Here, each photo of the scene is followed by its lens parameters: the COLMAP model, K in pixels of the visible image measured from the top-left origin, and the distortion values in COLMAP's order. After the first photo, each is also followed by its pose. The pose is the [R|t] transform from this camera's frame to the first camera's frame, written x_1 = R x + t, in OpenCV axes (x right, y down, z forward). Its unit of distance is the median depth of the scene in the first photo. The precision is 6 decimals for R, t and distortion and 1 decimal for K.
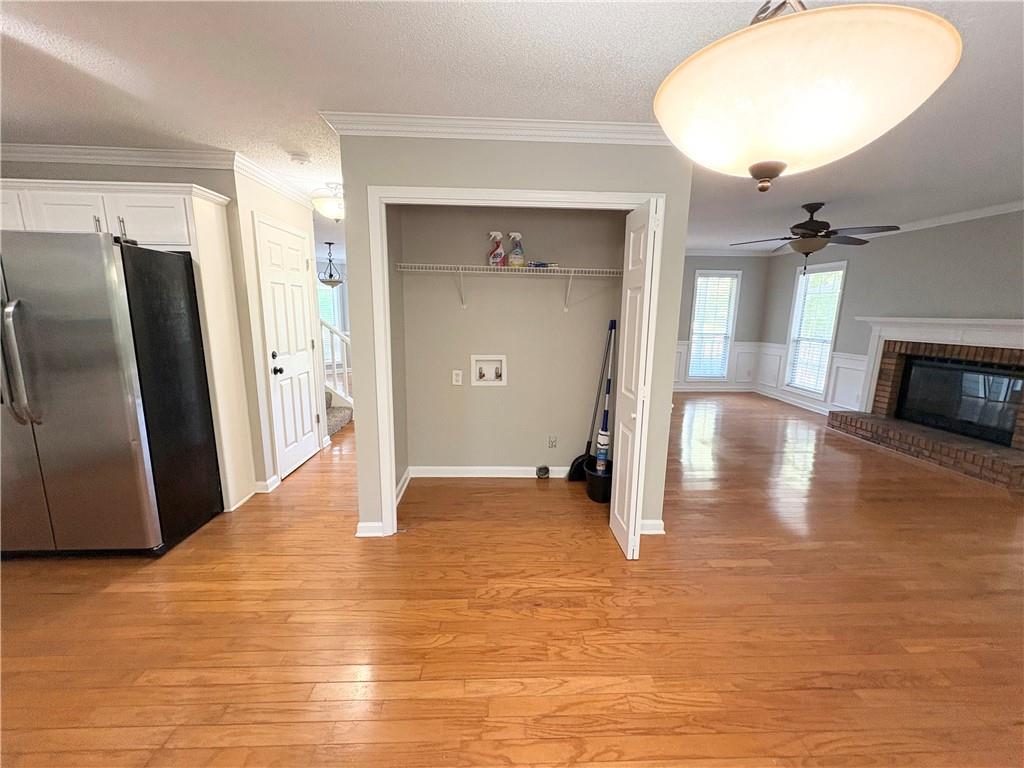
lens RADIAL K [[405.9, 0, 511.2], [0, 405.9, 385.6], [0, 0, 1]] dist [-0.002347, -0.000189]
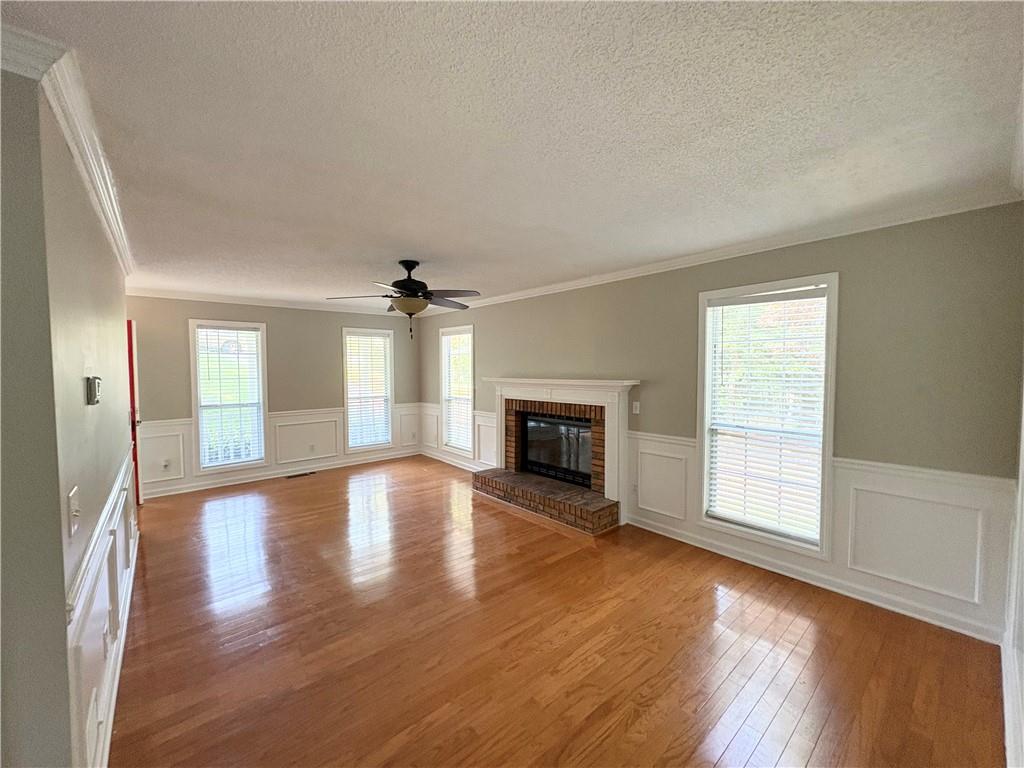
lens RADIAL K [[405.9, 0, 511.2], [0, 405.9, 385.6], [0, 0, 1]] dist [-0.002347, -0.000189]
pose [[0.780447, -0.045781, 0.623544, 0.269798], [0.128004, 0.987890, -0.087683, -0.050751], [-0.611979, 0.148248, 0.776856, 0.154132]]
